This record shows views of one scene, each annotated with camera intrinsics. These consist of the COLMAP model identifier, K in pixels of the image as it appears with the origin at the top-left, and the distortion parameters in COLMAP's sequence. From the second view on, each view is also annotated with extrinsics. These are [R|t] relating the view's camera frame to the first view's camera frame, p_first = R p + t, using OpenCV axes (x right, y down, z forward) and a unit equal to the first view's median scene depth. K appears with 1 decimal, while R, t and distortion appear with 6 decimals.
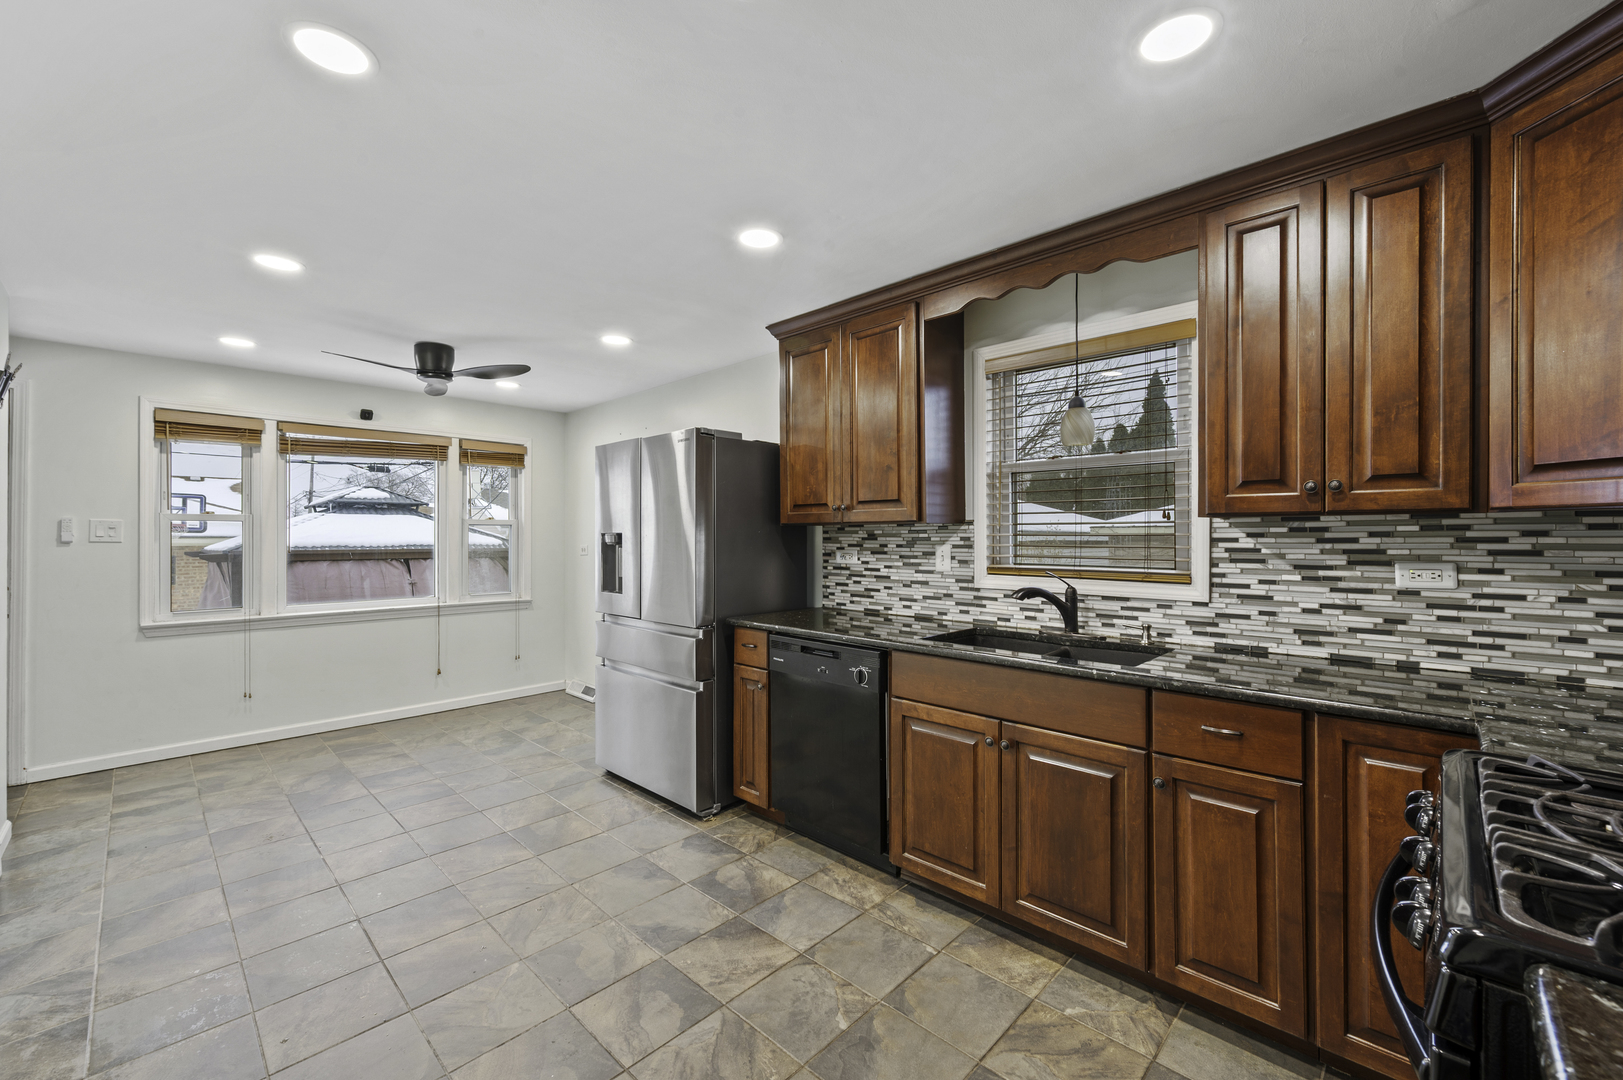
lens RADIAL K [[666.6, 0, 811.5], [0, 666.6, 540.0], [0, 0, 1]] dist [0.000335, 0.000008]
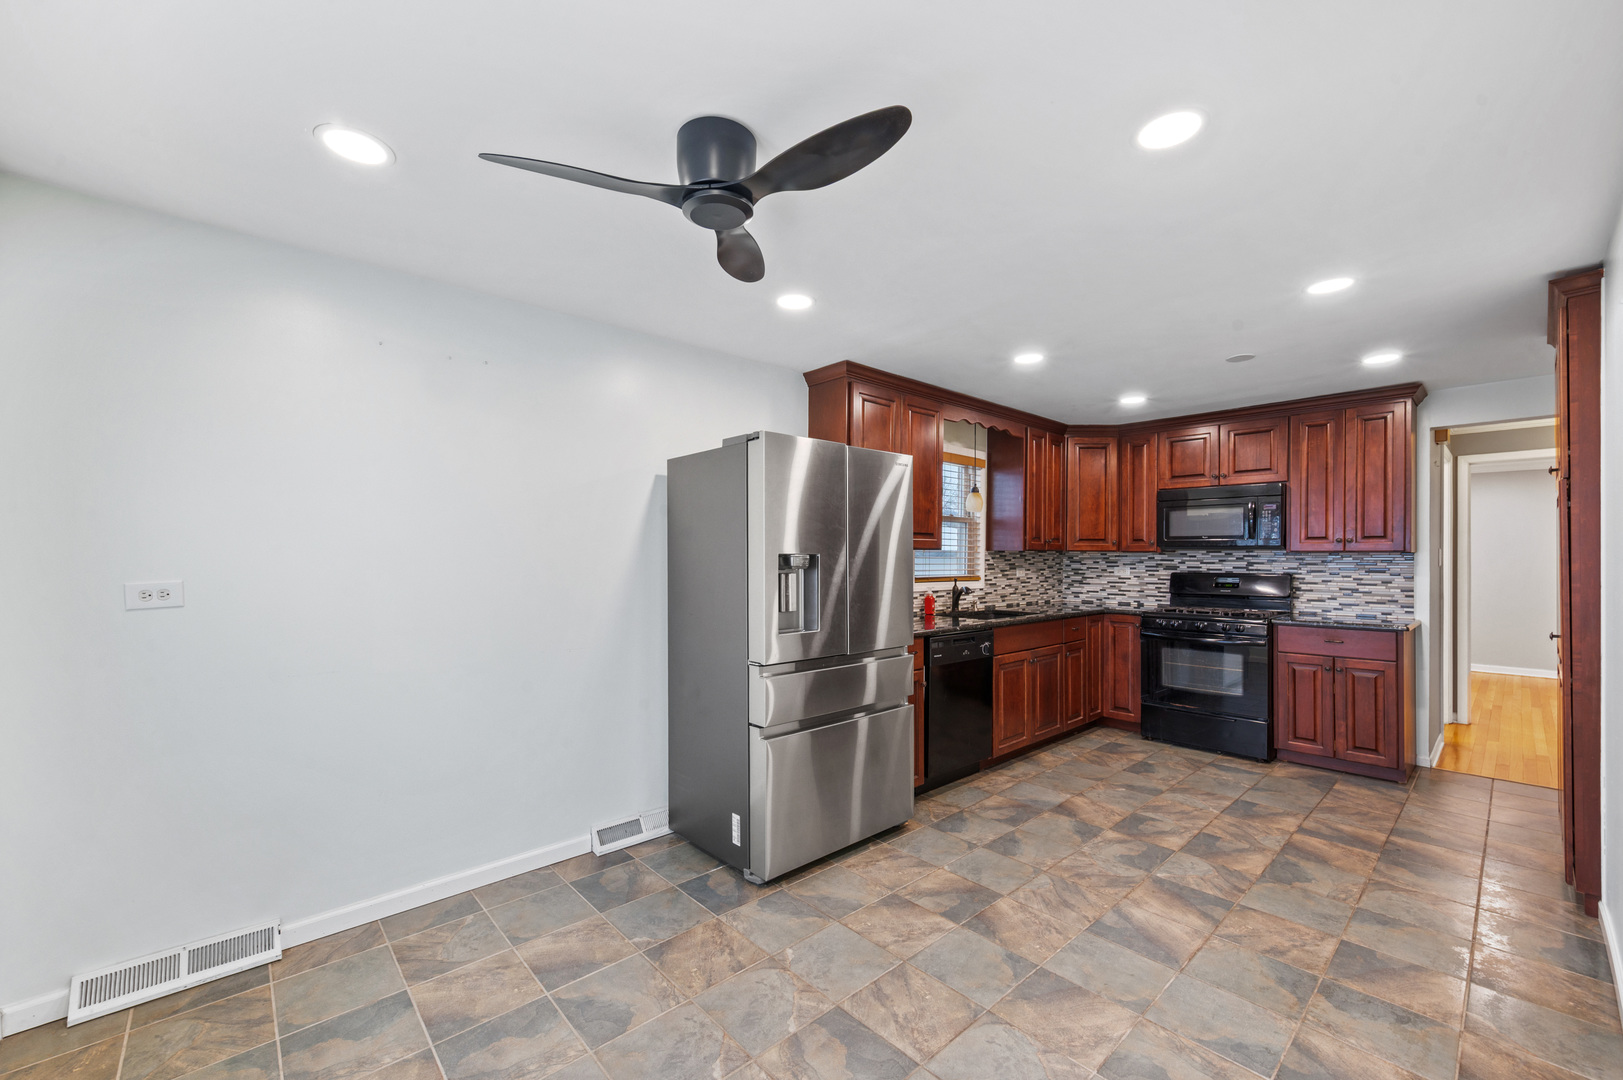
lens RADIAL K [[648.2, 0, 808.0], [0, 648.2, 553.8], [0, 0, 1]] dist [0.000439, 0.000155]
pose [[0.062558, 0.002528, 0.998038, -1.693353], [0.005341, 0.999982, -0.002867, -0.020148], [-0.998027, 0.005509, 0.062543, 1.519171]]
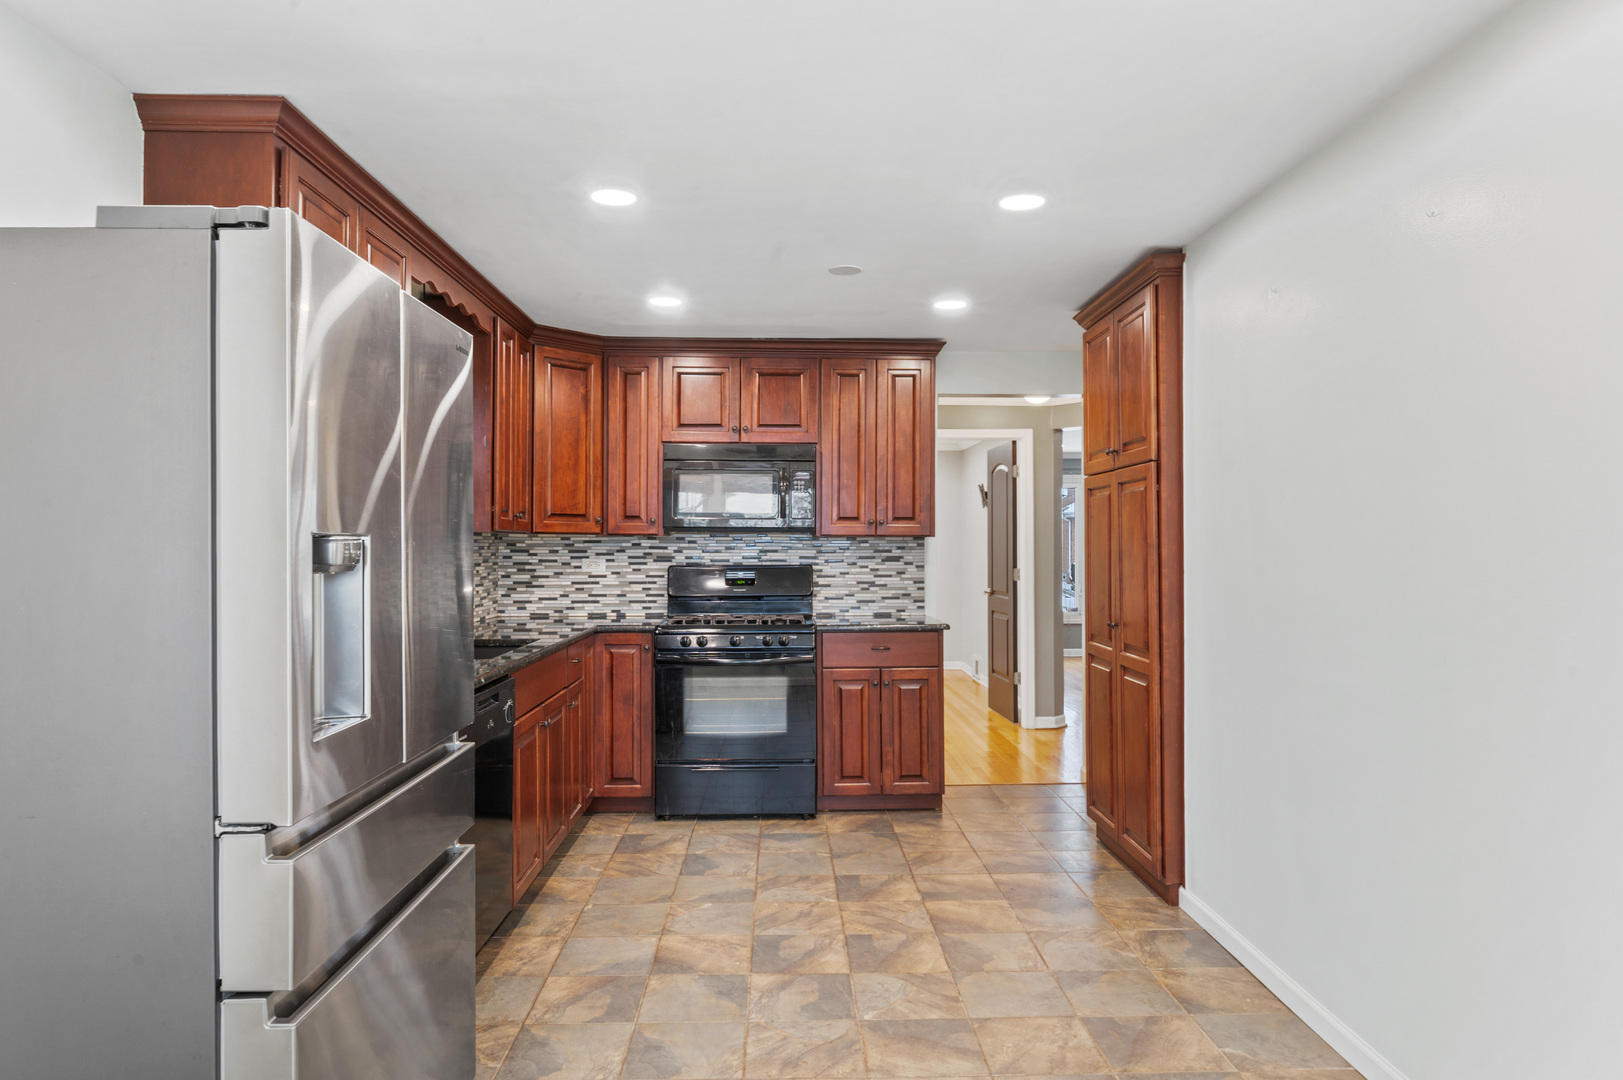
lens RADIAL K [[1031.9, 0, 808.5], [0, 1031.9, 534.4], [0, 0, 1]] dist [-0.001076, -0.000554]
pose [[-0.716270, 0.004635, 0.697808, -1.282632], [0.003288, 0.999989, -0.003268, -0.019685], [-0.697816, -0.000046, -0.716277, 1.927274]]
